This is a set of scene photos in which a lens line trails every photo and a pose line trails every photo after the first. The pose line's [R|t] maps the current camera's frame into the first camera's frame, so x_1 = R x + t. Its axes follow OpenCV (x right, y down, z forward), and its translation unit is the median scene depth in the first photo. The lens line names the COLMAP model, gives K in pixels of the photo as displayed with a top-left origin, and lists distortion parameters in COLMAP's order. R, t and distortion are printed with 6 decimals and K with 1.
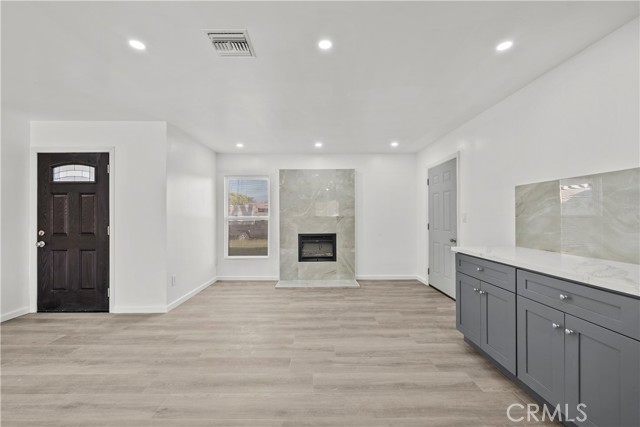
lens RADIAL K [[257.1, 0, 317.6], [0, 257.1, 215.0], [0, 0, 1]] dist [-0.002316, -0.001174]
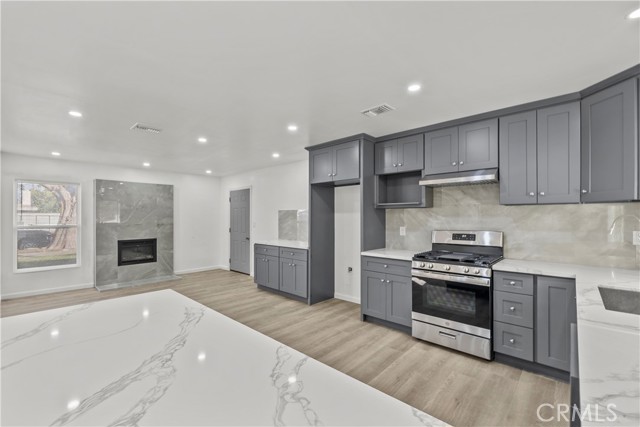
lens RADIAL K [[278.1, 0, 316.7], [0, 278.1, 216.6], [0, 0, 1]] dist [-0.000658, -0.000267]
pose [[0.694031, 0.004289, 0.719932, -0.338593], [-0.006692, 0.999977, 0.000494, -0.033699], [-0.719914, -0.005160, 0.694044, -0.418328]]
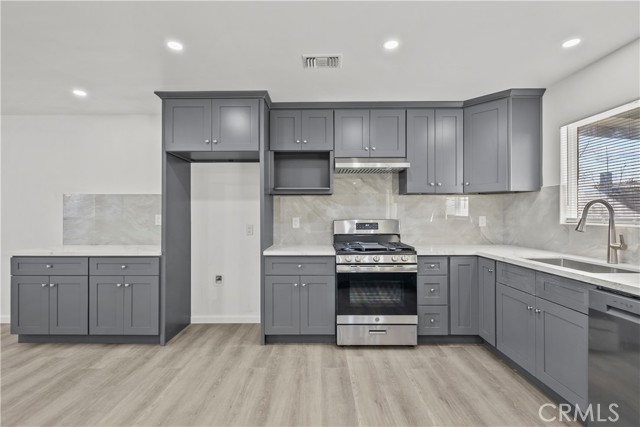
lens RADIAL K [[296.5, 0, 317.2], [0, 296.5, 213.8], [0, 0, 1]] dist [0.001267, 0.000706]
pose [[0.017820, 0.007908, 0.999810, -0.302992], [-0.005402, 0.999955, -0.007813, -0.009140], [-0.999827, -0.005262, 0.017862, -0.102173]]
